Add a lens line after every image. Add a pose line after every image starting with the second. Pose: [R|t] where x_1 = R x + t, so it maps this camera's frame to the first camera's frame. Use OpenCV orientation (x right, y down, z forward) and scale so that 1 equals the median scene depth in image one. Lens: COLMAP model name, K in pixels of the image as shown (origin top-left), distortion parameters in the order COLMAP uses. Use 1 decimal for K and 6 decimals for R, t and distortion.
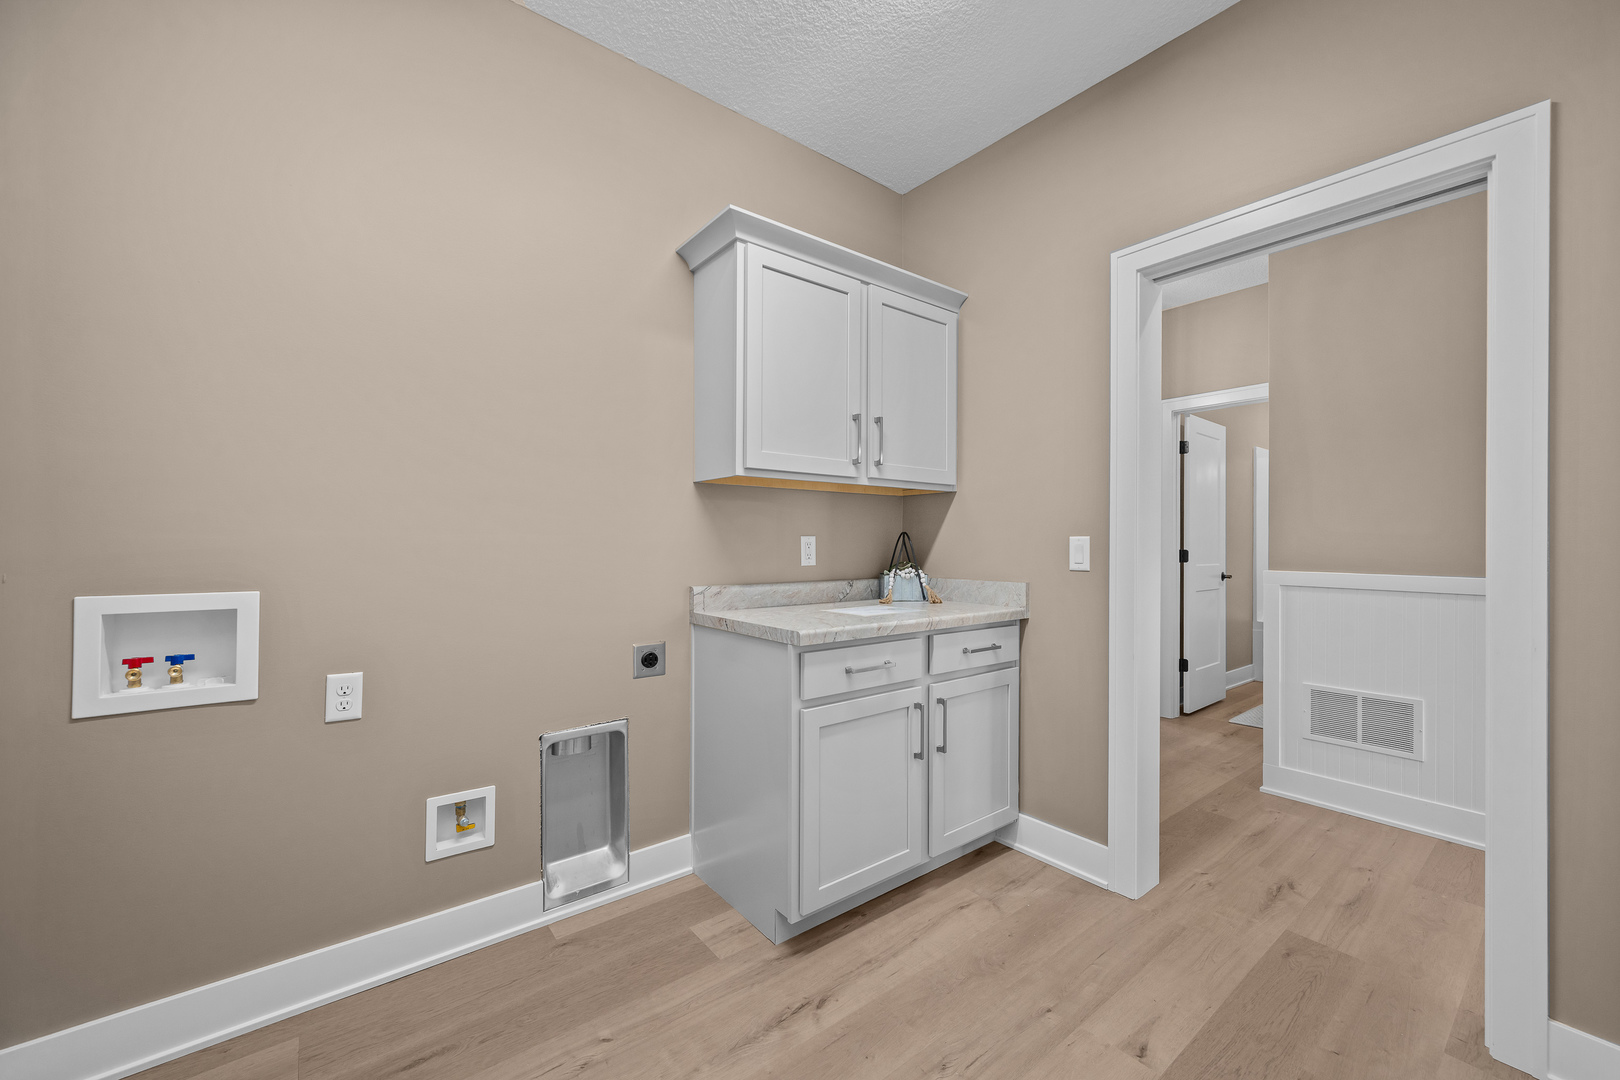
lens RADIAL K [[641.3, 0, 807.2], [0, 641.3, 541.6], [0, 0, 1]] dist [0.000401, 0.000037]
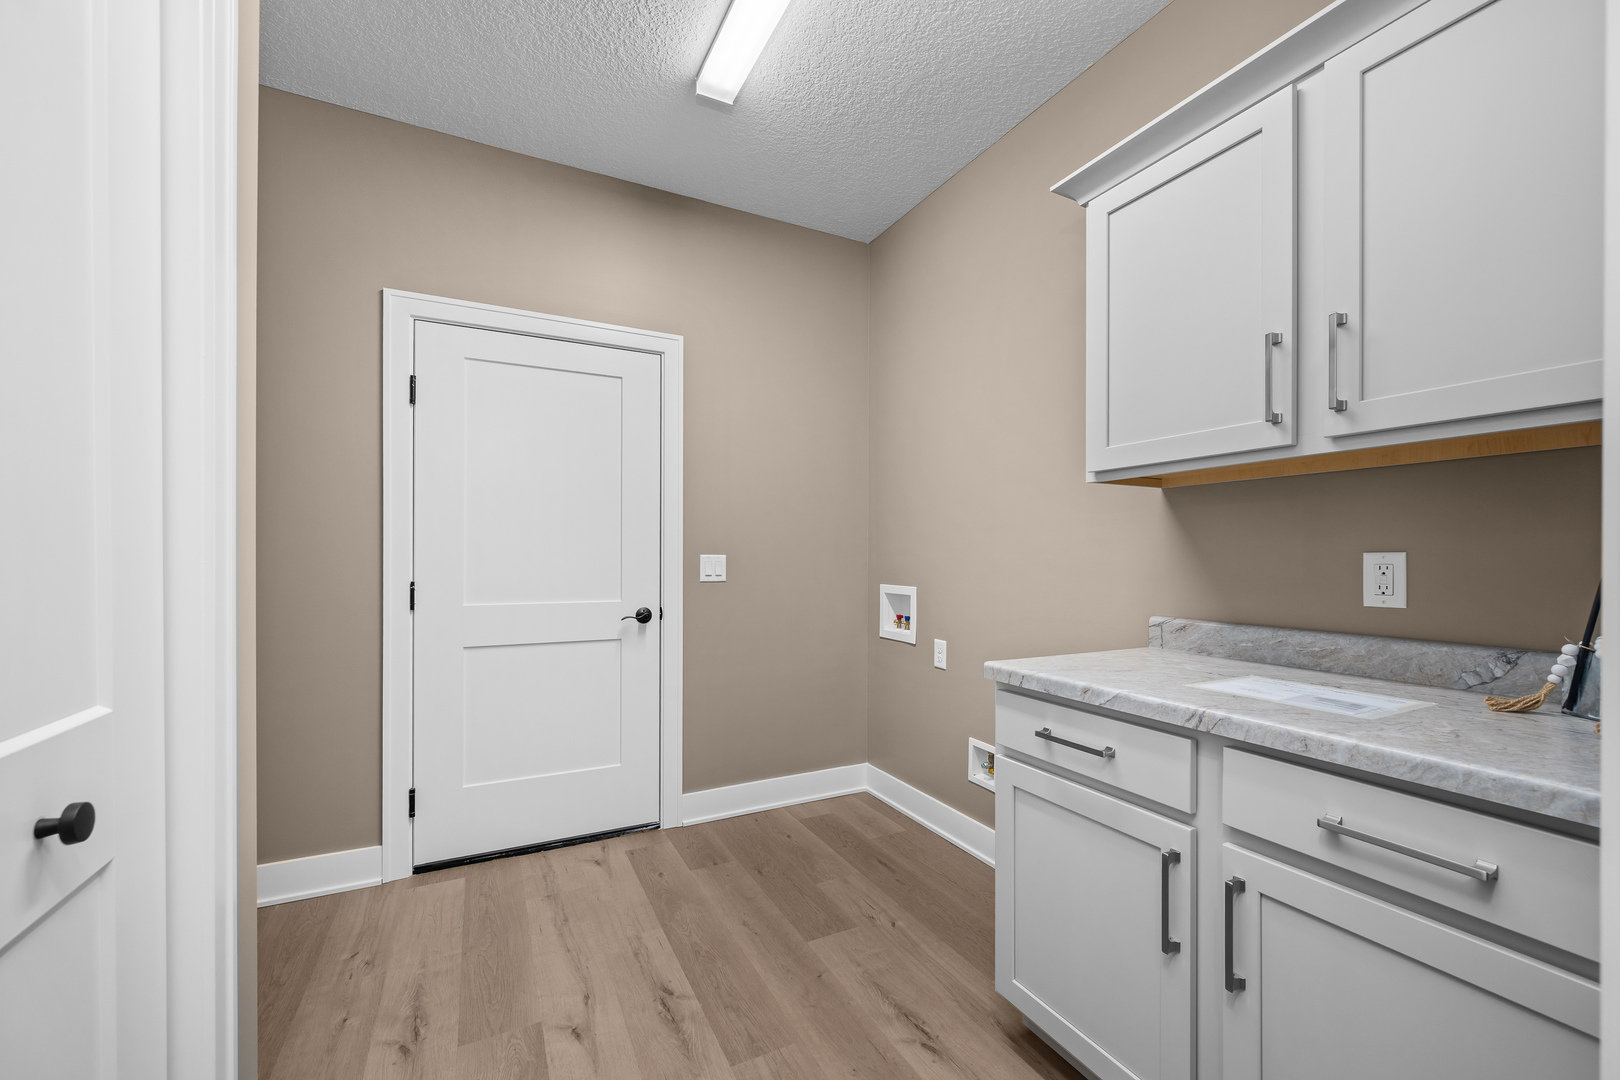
lens RADIAL K [[657.9, 0, 826.5], [0, 657.9, 557.5], [0, 0, 1]] dist [-0.000998, -0.000036]
pose [[-0.188248, -0.003694, -0.982115, 0.919591], [-0.002963, 0.999991, -0.003193, -0.001402], [0.982117, 0.002309, -0.188257, 0.941357]]
